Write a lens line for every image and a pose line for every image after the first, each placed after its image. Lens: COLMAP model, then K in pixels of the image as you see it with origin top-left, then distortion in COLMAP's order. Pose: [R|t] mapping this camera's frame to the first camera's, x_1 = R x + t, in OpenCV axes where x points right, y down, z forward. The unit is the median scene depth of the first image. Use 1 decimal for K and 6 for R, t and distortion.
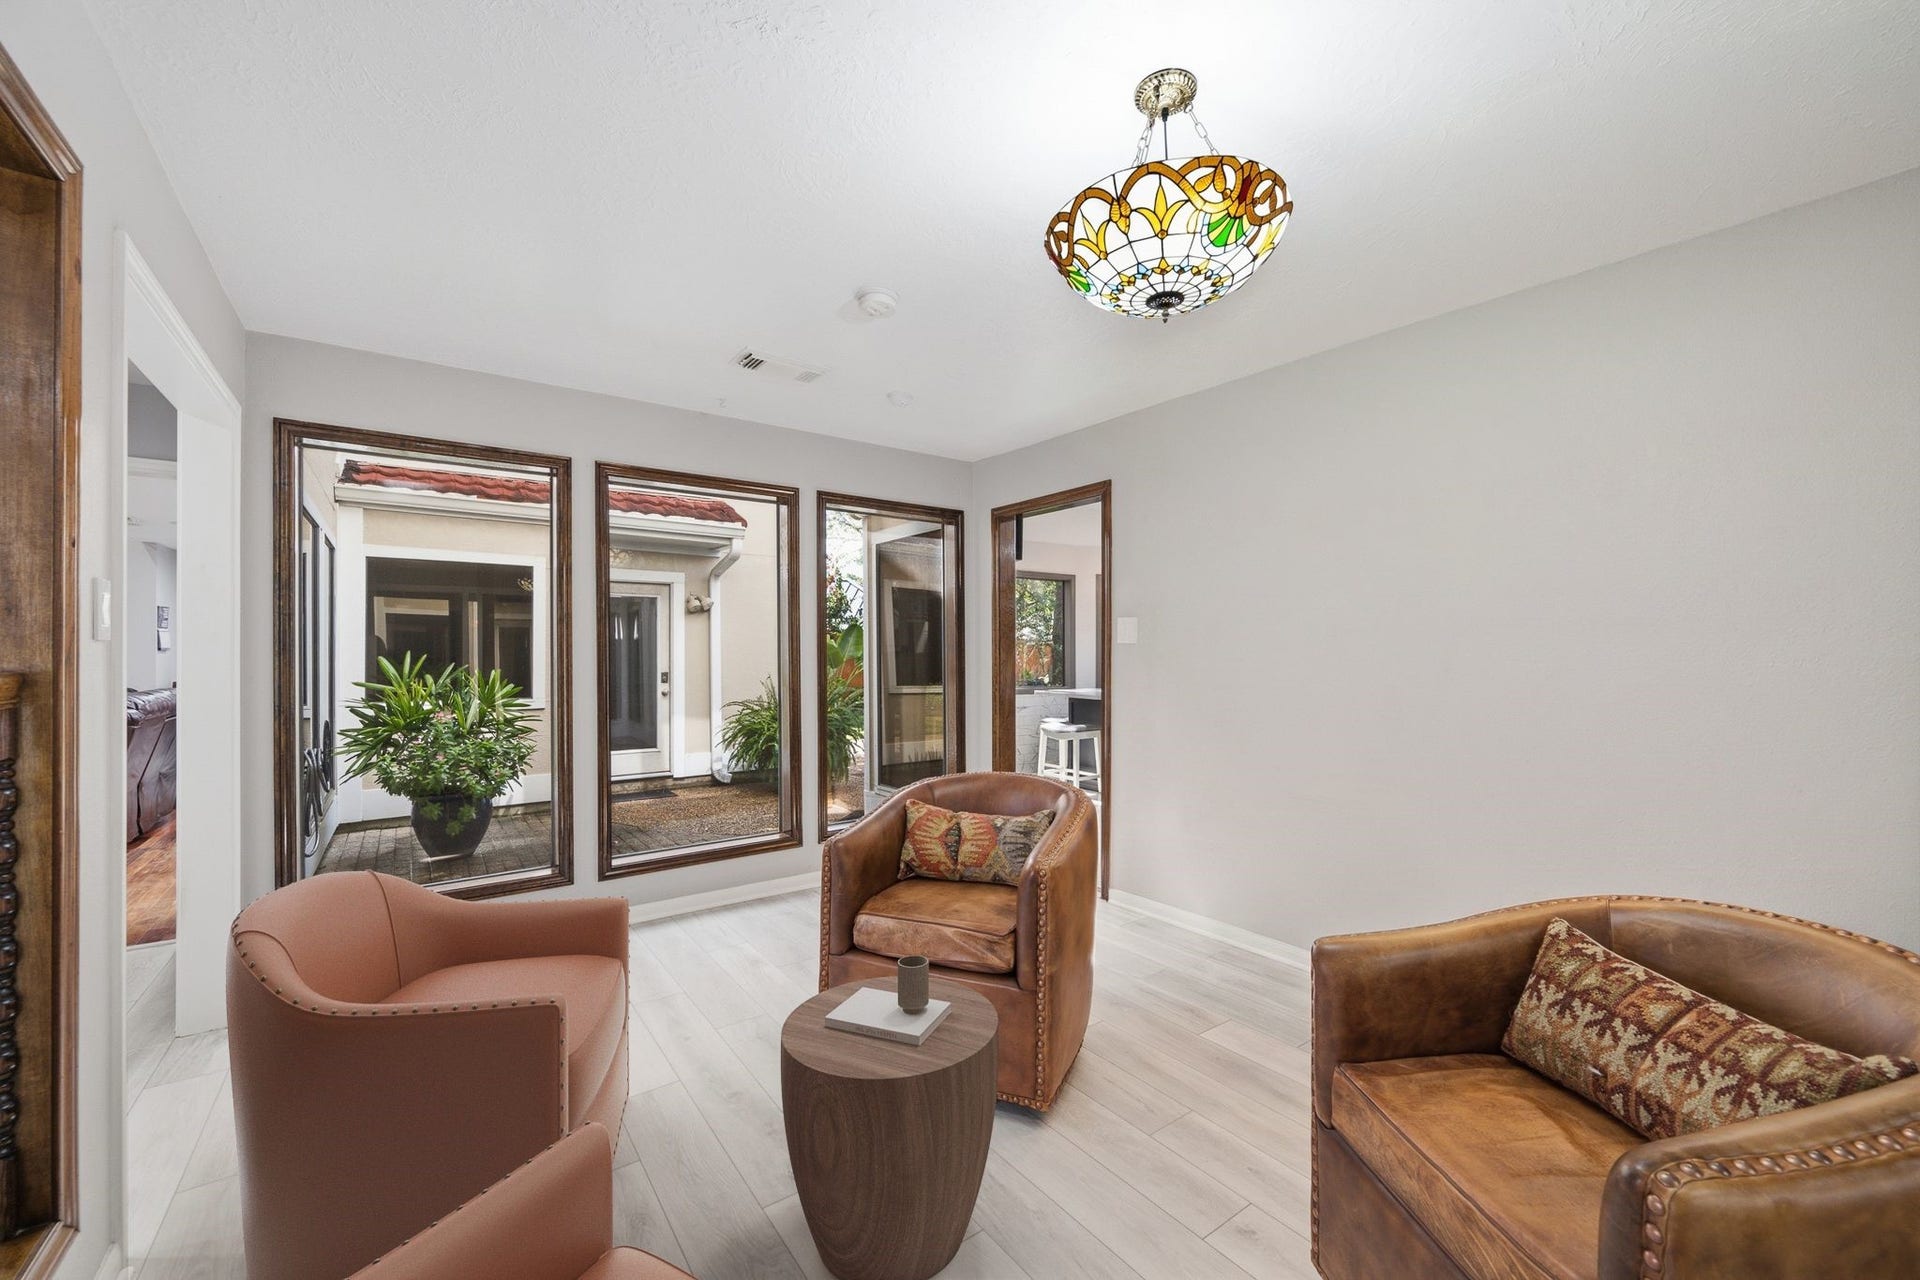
lens RADIAL K [[760.5, 0, 956.7], [0, 760.5, 650.8], [0, 0, 1]] dist [0.001298, -0.000353]
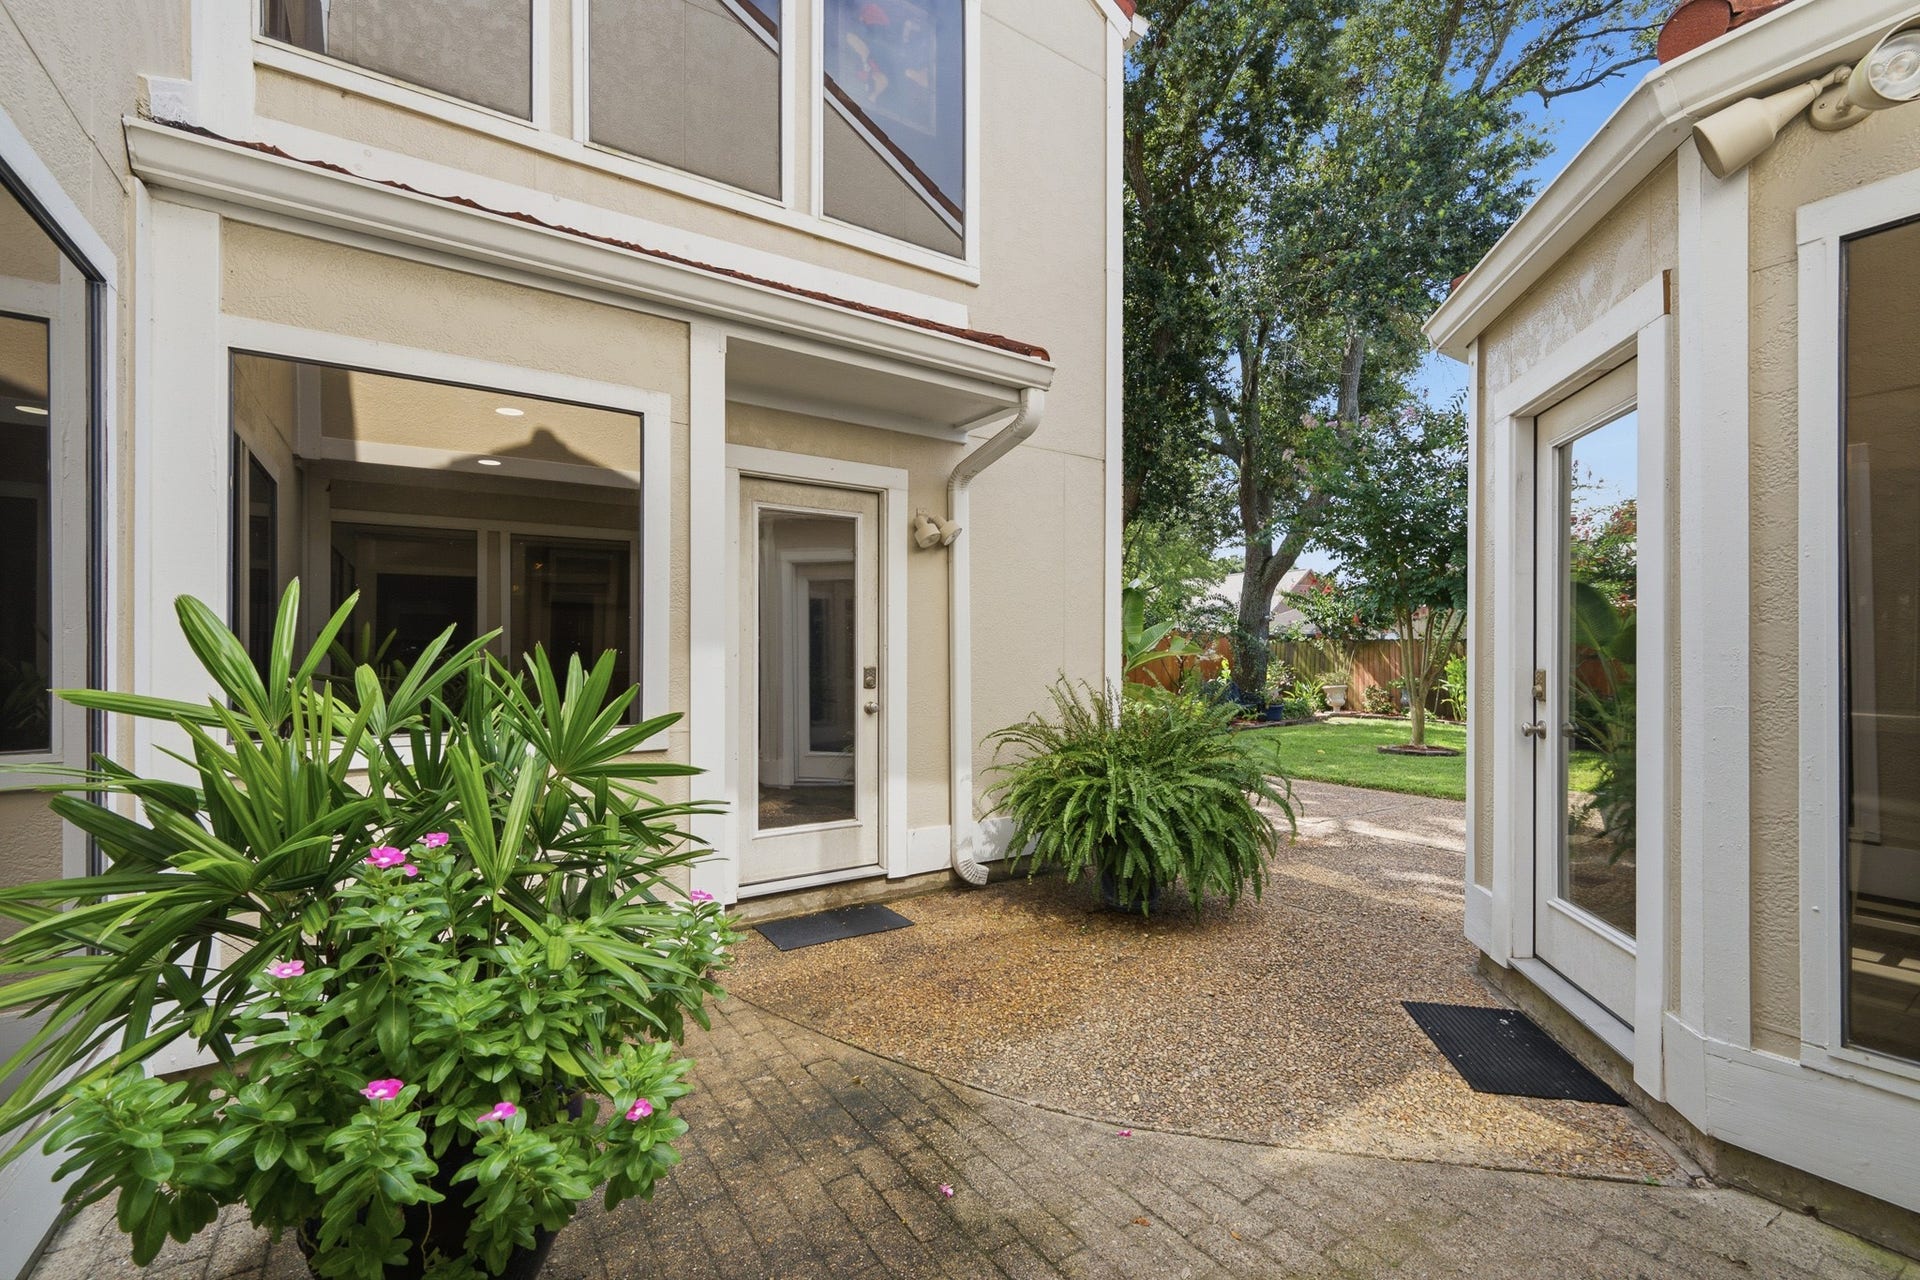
lens RADIAL K [[811.5, 0, 960.0], [0, 811.5, 640.0], [0, 0, 1]] dist [-0.000480, -0.000185]
pose [[0.999338, 0.000243, -0.036370, -0.305301], [-0.000732, 0.999910, -0.013428, 0.017414], [0.036364, 0.013446, 0.999248, 0.466812]]
